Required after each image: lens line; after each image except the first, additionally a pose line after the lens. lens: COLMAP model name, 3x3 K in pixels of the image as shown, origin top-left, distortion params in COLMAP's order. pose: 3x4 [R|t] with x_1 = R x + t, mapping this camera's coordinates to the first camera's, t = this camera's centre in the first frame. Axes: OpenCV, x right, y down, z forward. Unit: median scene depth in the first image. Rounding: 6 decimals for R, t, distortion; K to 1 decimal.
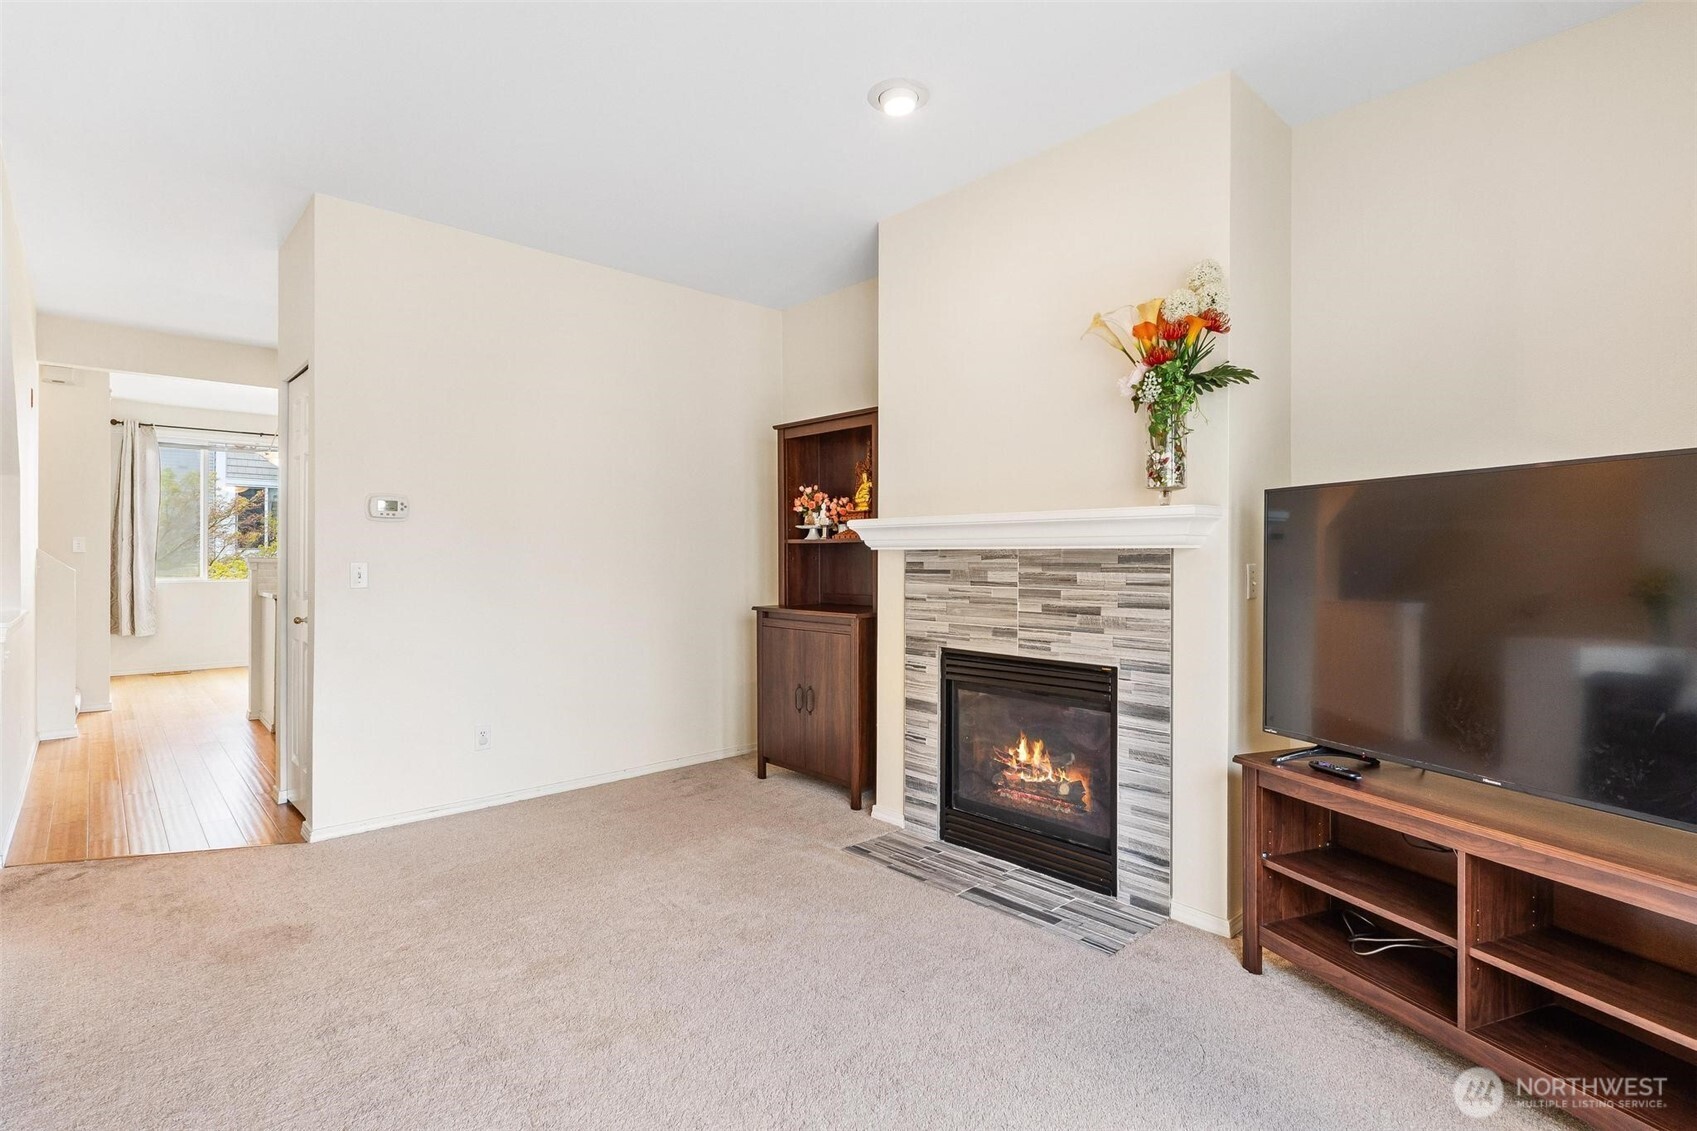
lens RADIAL K [[821.4, 0, 839.8], [0, 821.4, 553.2], [0, 0, 1]] dist [0.004206, -0.003649]
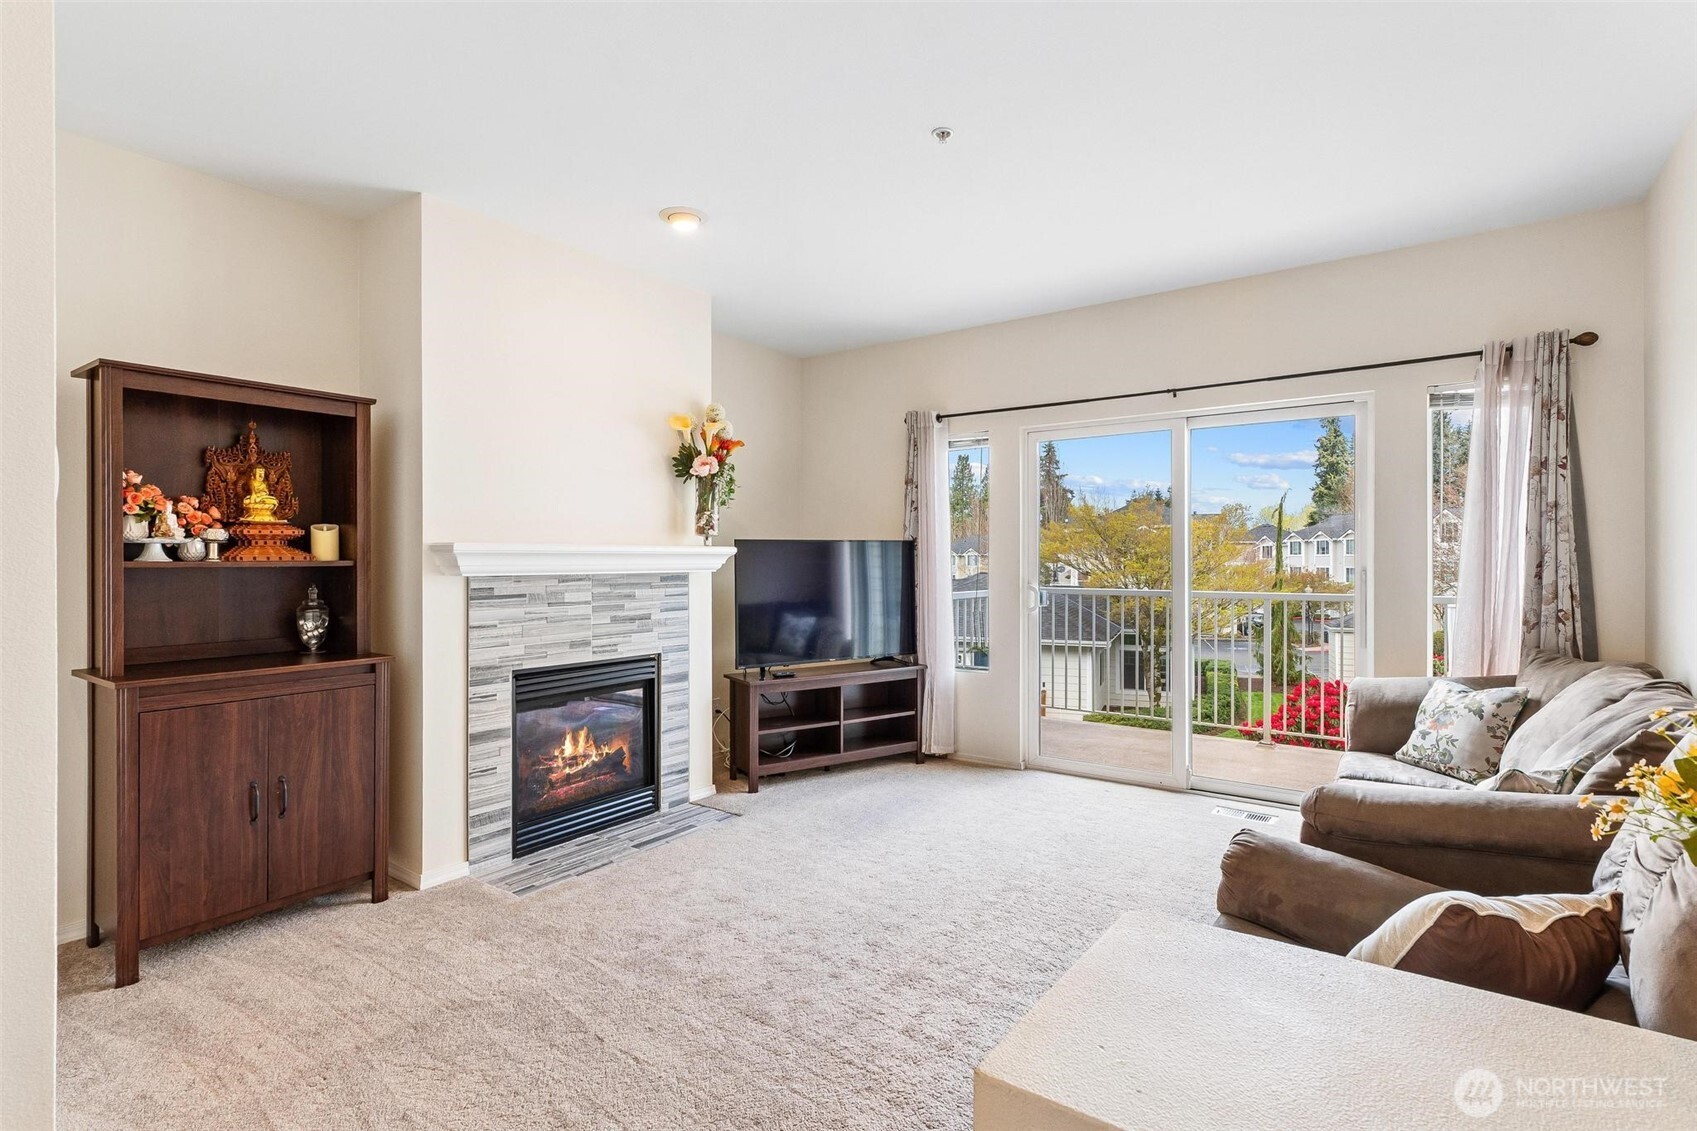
lens RADIAL K [[821.4, 0, 852.8], [0, 821.4, 564.1], [0, 0, 1]] dist [0.004206, -0.003649]
pose [[-0.211146, -0.003660, 0.977448, -1.077597], [0.002564, 0.999987, 0.004298, -0.023334], [-0.977451, 0.003414, -0.211134, 0.900013]]
